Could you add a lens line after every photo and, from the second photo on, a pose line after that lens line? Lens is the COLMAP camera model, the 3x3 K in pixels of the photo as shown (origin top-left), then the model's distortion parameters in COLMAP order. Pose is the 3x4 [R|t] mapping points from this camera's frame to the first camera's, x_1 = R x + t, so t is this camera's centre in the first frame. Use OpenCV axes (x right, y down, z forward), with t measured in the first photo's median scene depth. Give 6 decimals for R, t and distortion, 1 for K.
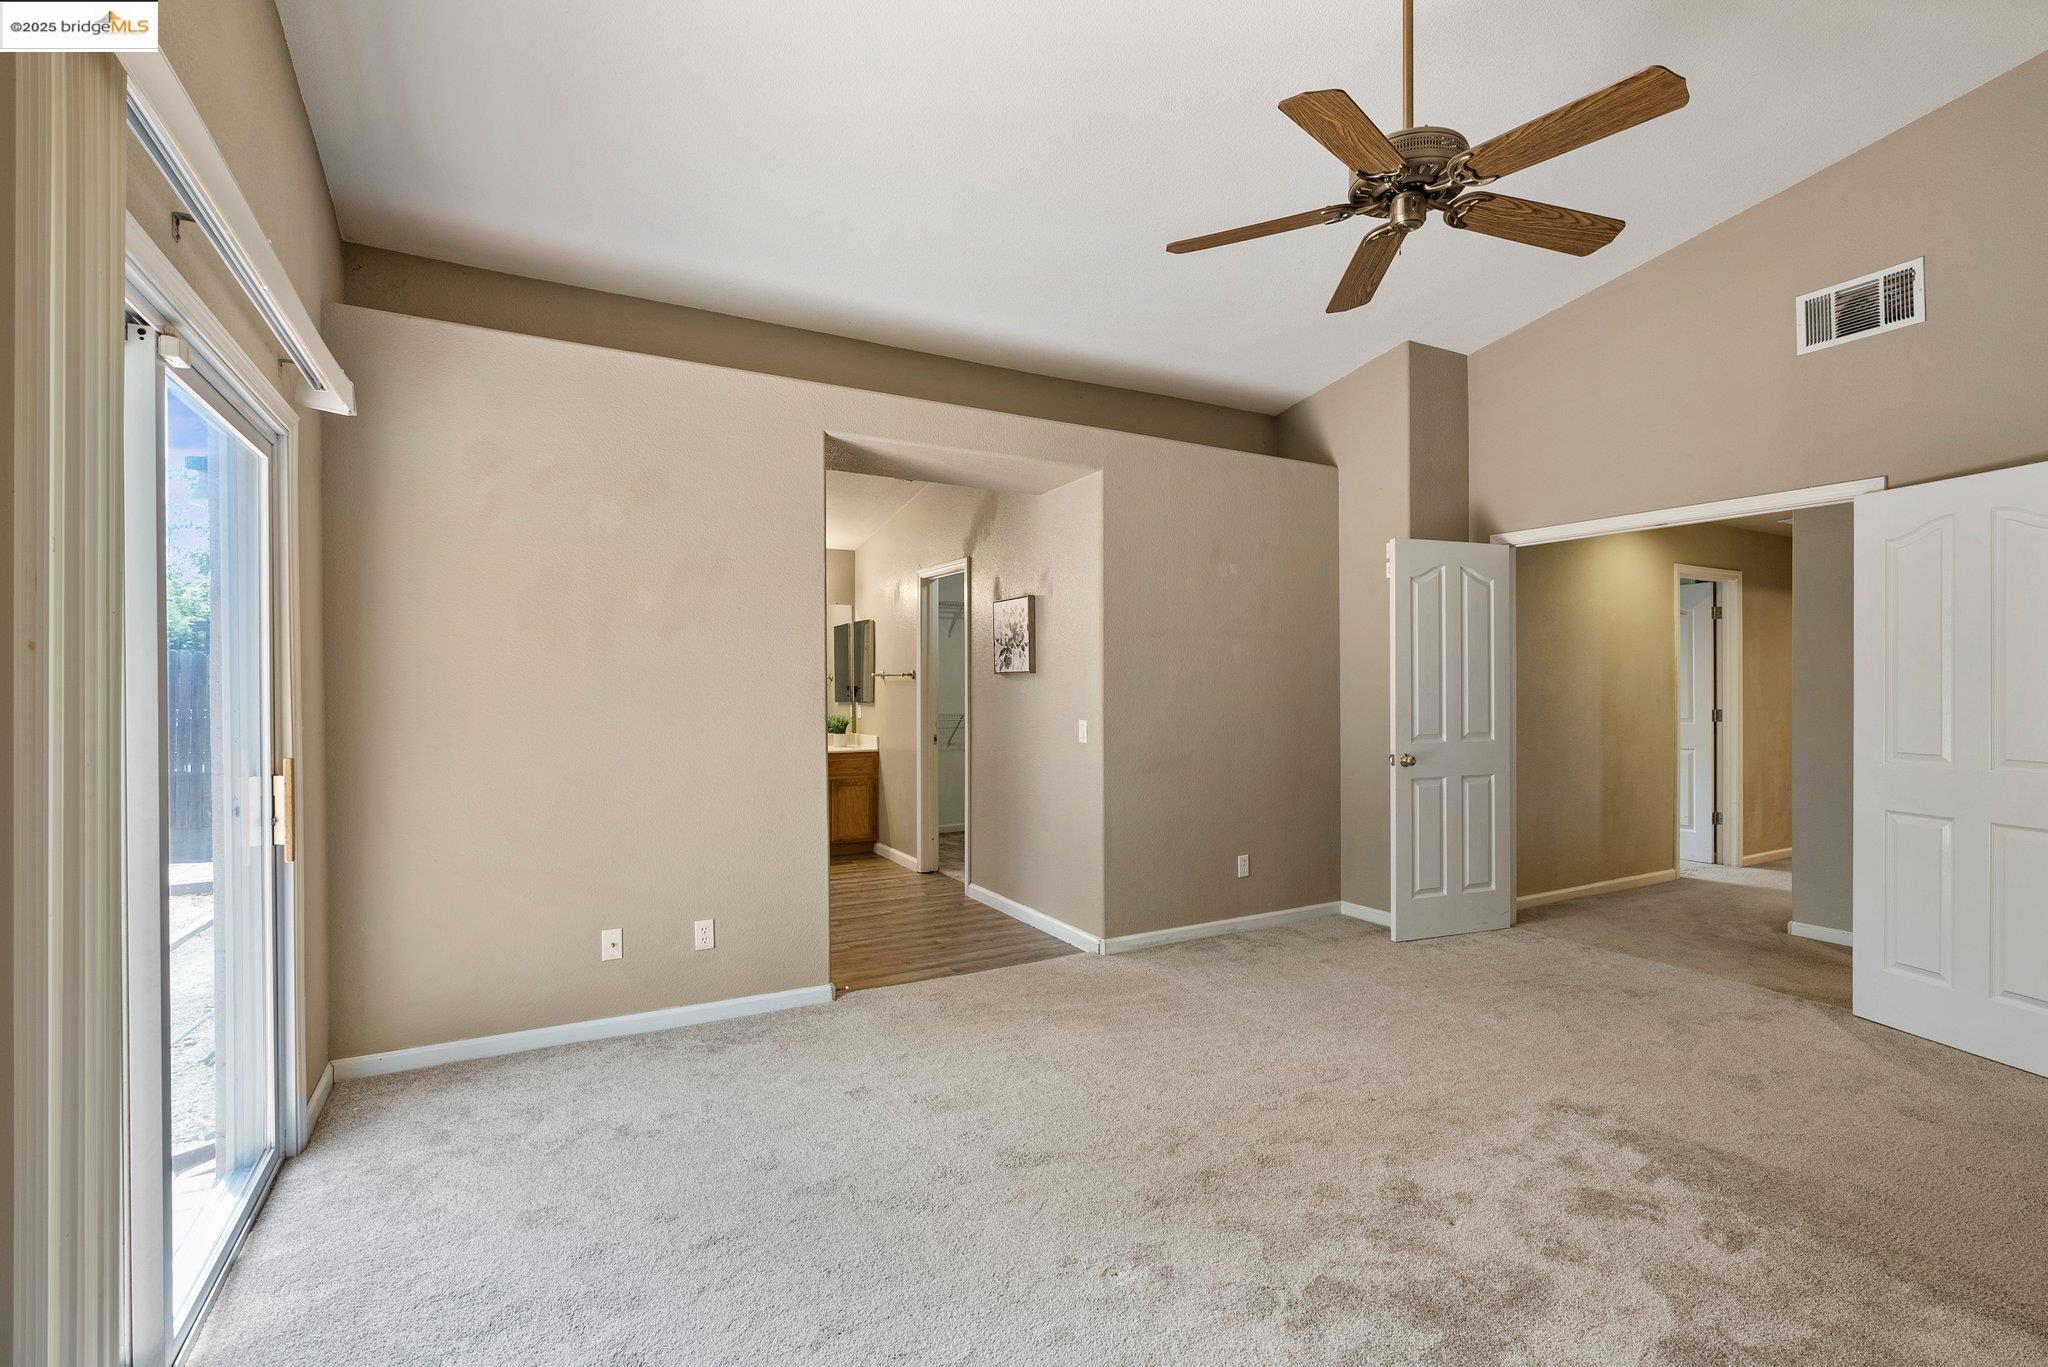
lens RADIAL K [[930.4, 0, 1033.3], [0, 930.4, 687.5], [0, 0, 1]] dist [-0.013978, 0.002911]
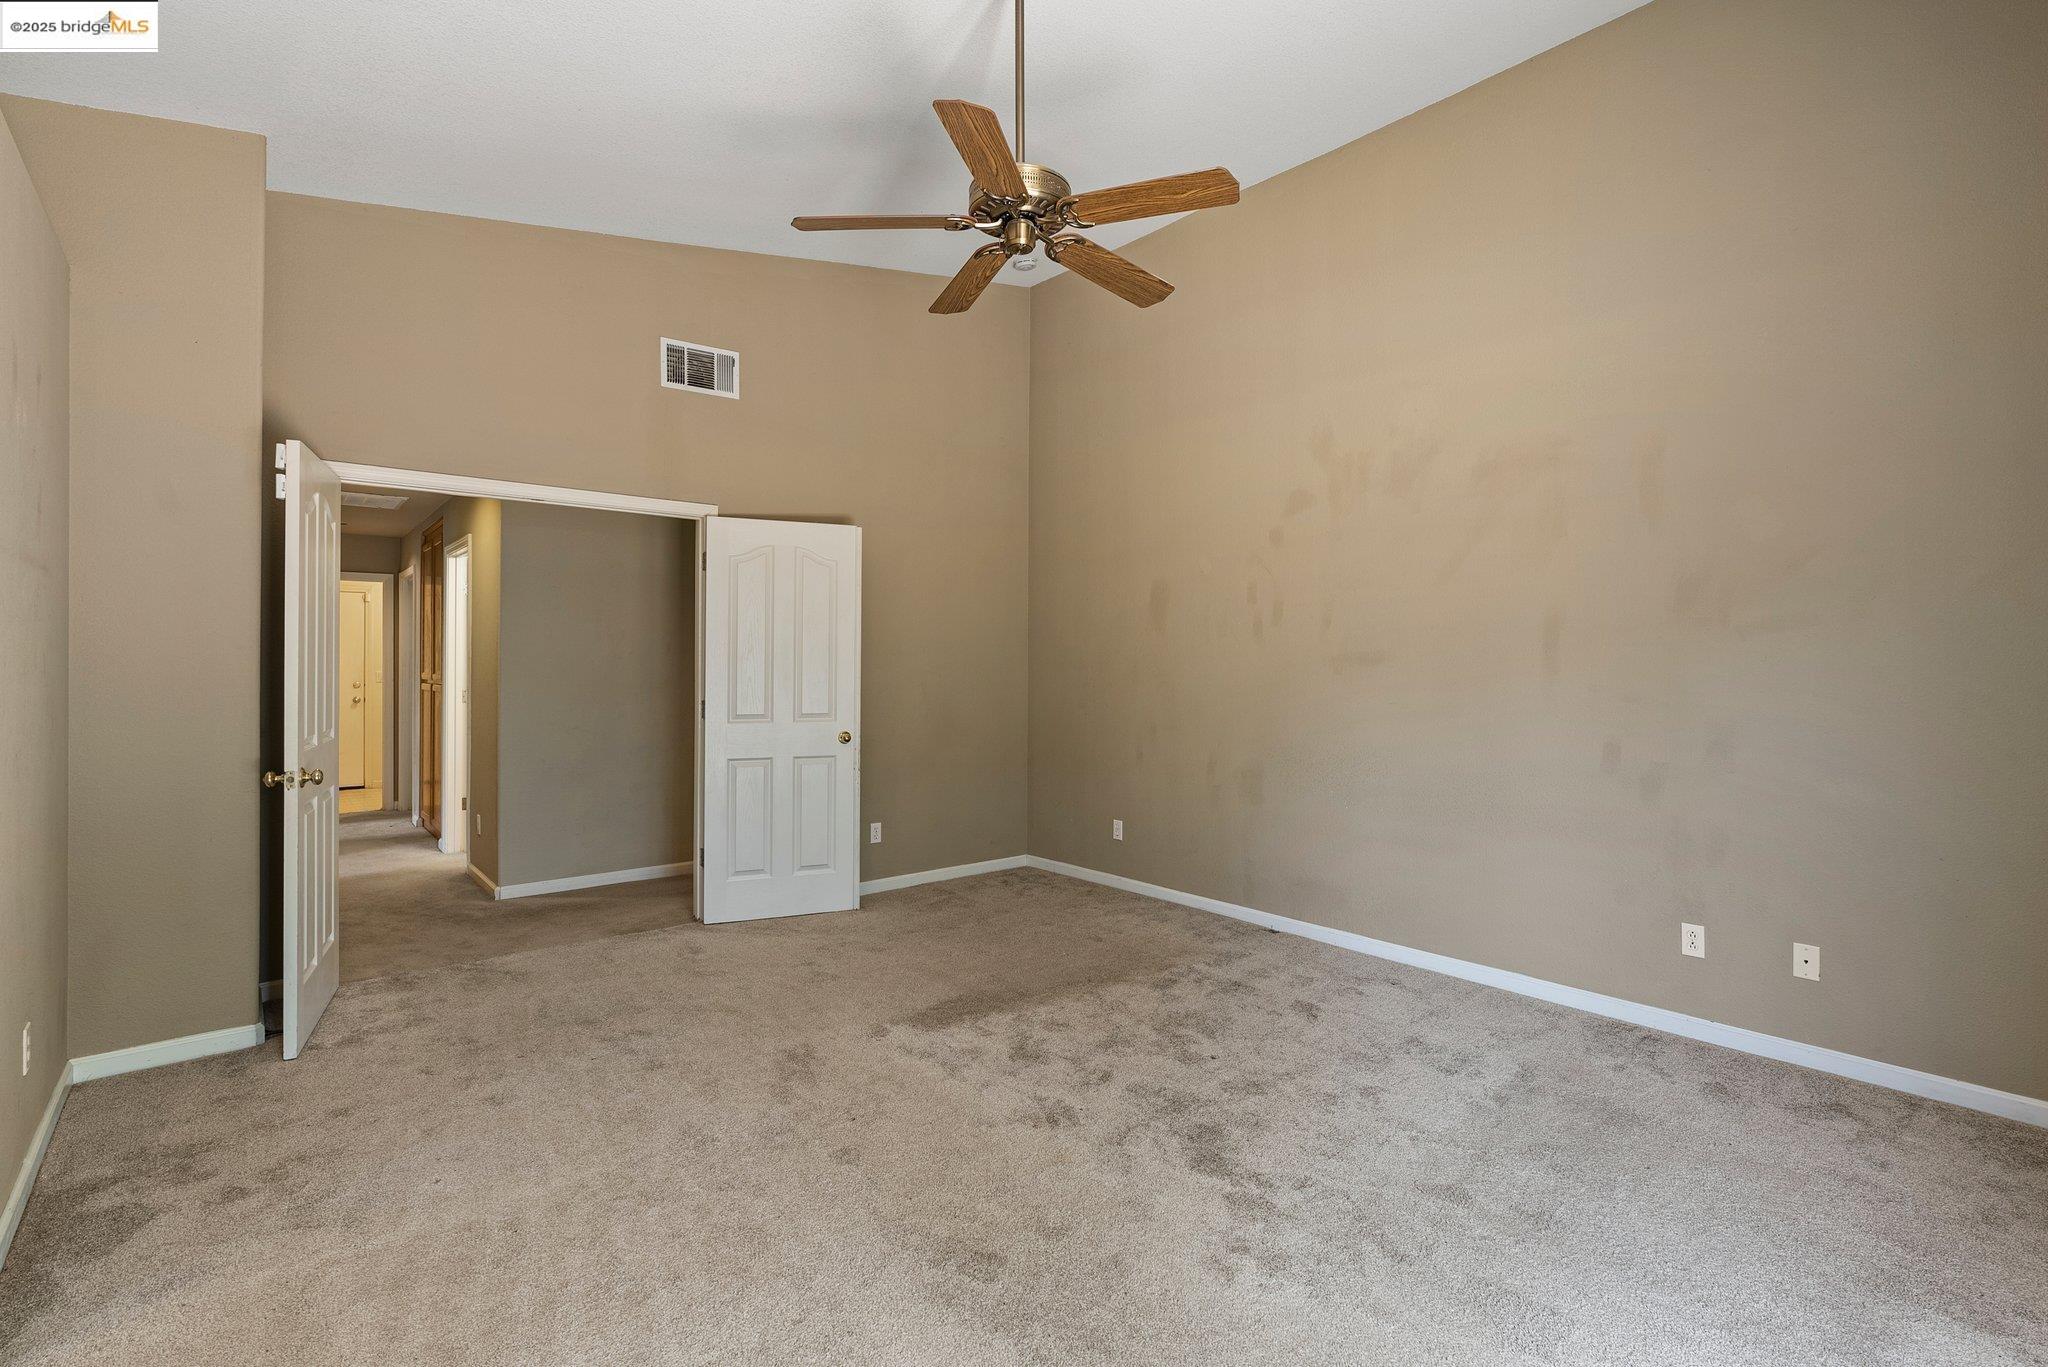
lens RADIAL K [[930.4, 0, 1036.4], [0, 930.4, 667.0], [0, 0, 1]] dist [-0.013978, 0.002911]
pose [[-0.205848, -0.005656, 0.978568, -0.457252], [-0.004552, 0.999978, 0.004823, -0.008487], [-0.978573, -0.003462, -0.205869, 0.811628]]
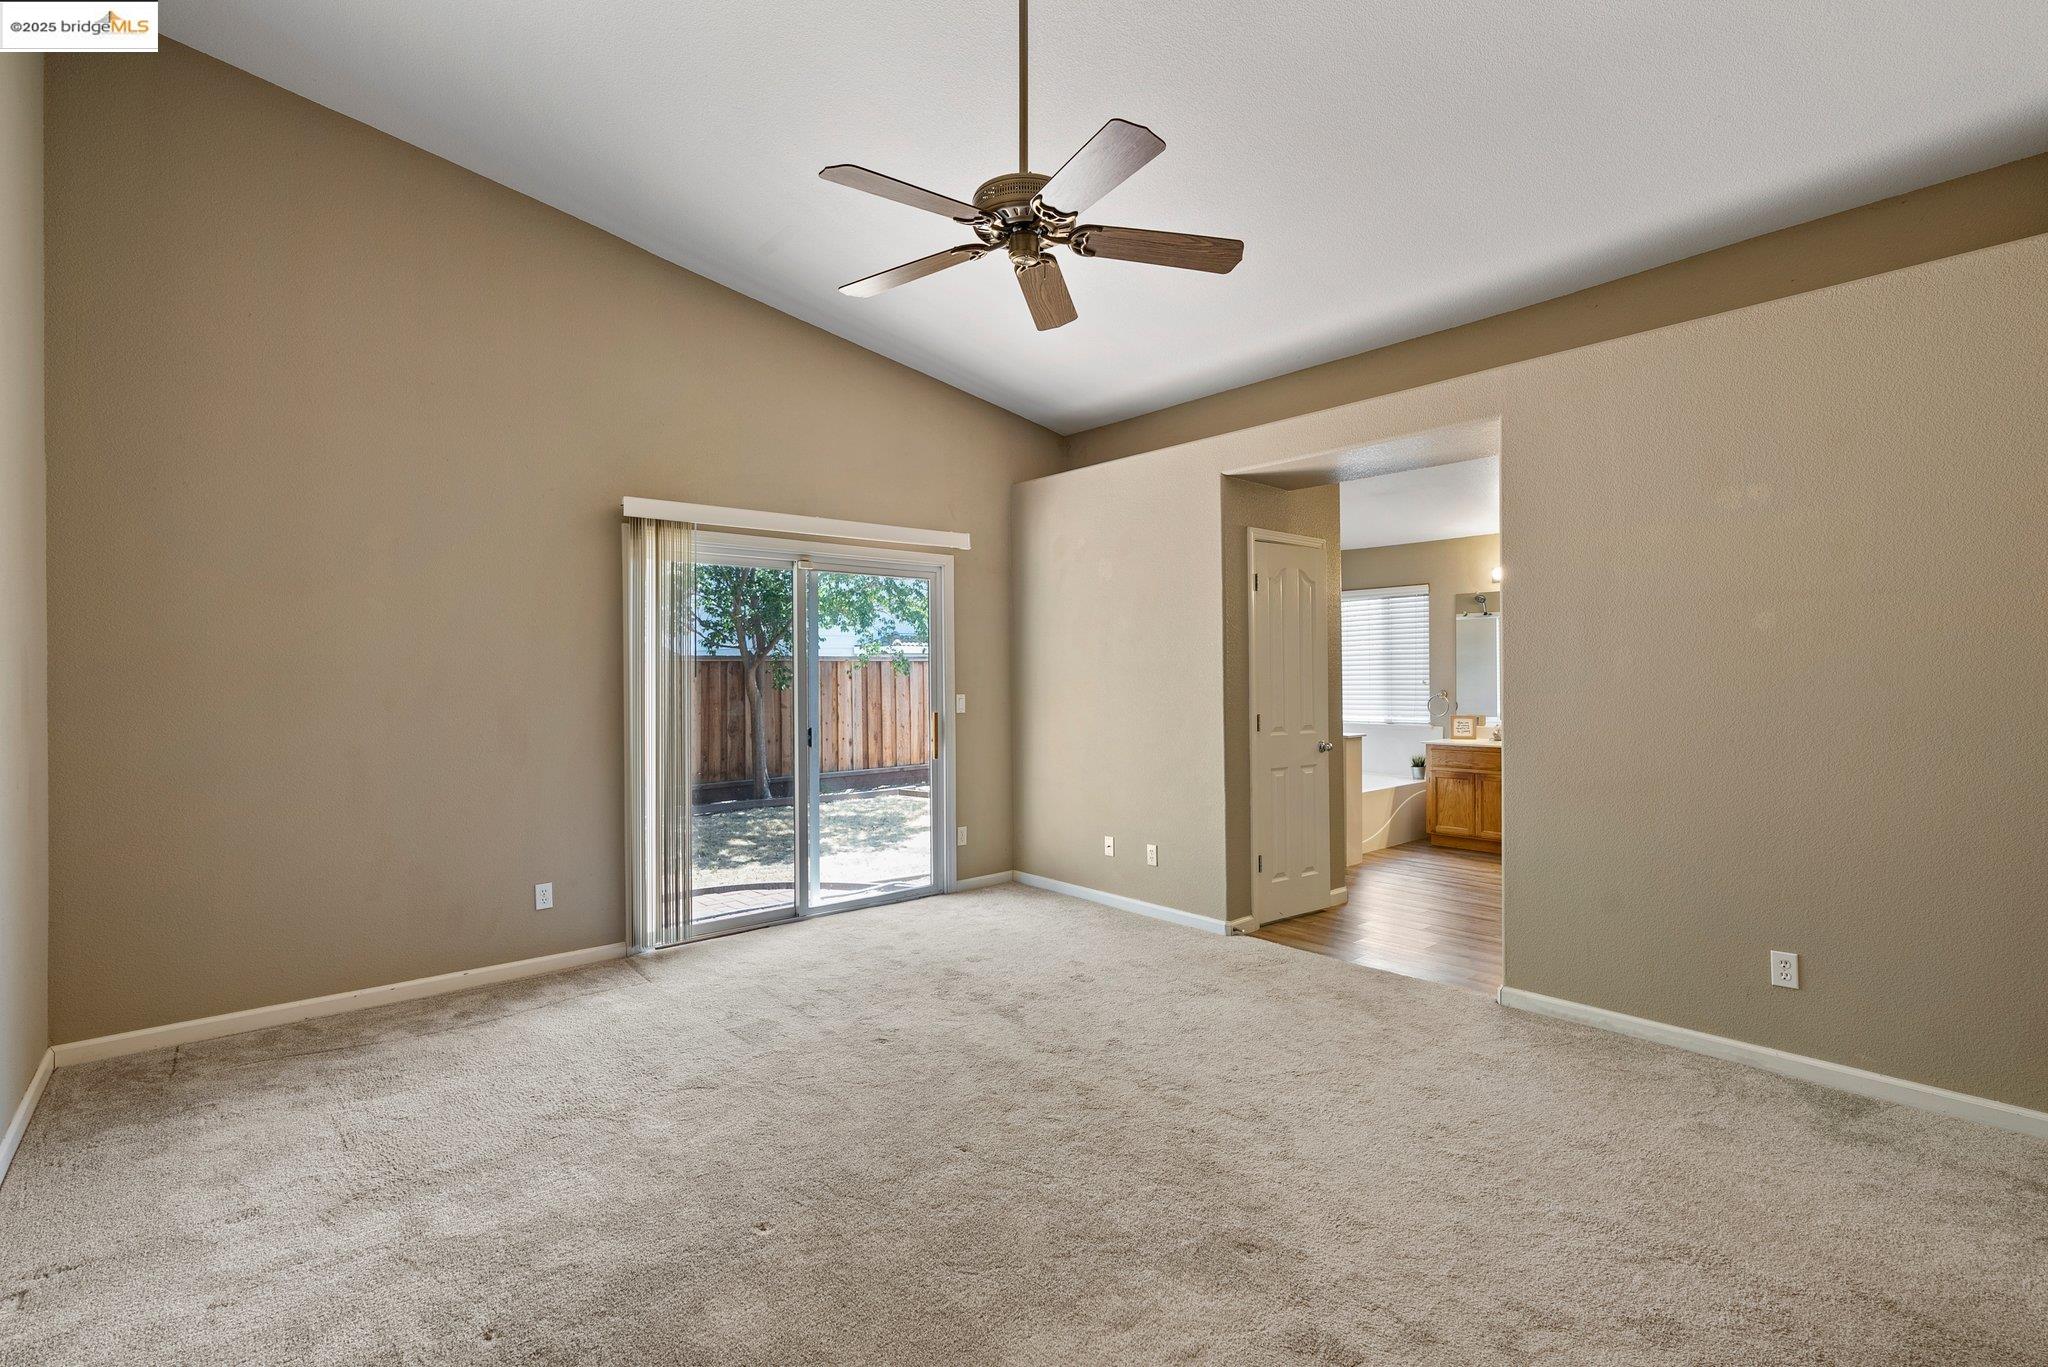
lens RADIAL K [[930.4, 0, 1009.5], [0, 930.4, 690.8], [0, 0, 1]] dist [-0.013978, 0.002911]
pose [[0.188689, 0.016141, -0.981904, 1.000871], [0.009180, 0.999792, 0.018199, -0.013012], [0.981994, -0.012448, 0.188502, 0.522199]]
